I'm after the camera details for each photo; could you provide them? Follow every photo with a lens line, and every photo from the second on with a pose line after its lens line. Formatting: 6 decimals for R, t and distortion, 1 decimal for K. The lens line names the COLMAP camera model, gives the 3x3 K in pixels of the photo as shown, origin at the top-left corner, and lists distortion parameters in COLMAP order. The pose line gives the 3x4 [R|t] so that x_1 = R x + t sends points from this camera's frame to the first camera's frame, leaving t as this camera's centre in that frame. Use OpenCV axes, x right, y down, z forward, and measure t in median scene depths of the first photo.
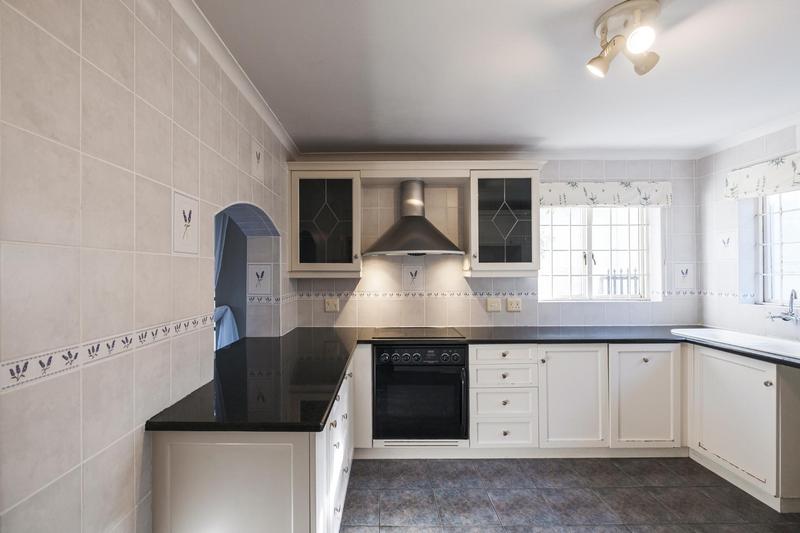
lens RADIAL K [[352.0, 0, 397.2], [0, 352.0, 268.4], [0, 0, 1]] dist [-0.008239, 0.000695]
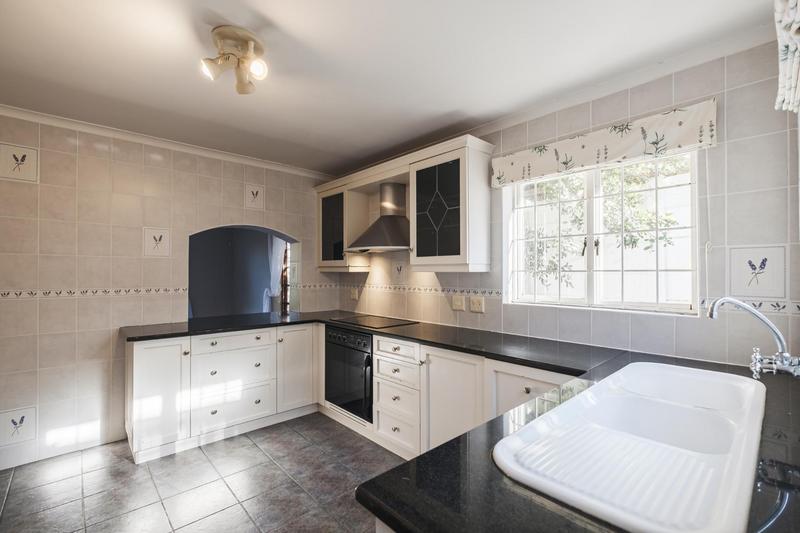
lens RADIAL K [[352.0, 0, 398.7], [0, 352.0, 268.1], [0, 0, 1]] dist [-0.008239, 0.000695]
pose [[0.686107, -0.003153, -0.727494, 0.841658], [0.002154, 0.999995, -0.002302, 0.015793], [0.727498, 0.000012, 0.686110, 0.269617]]
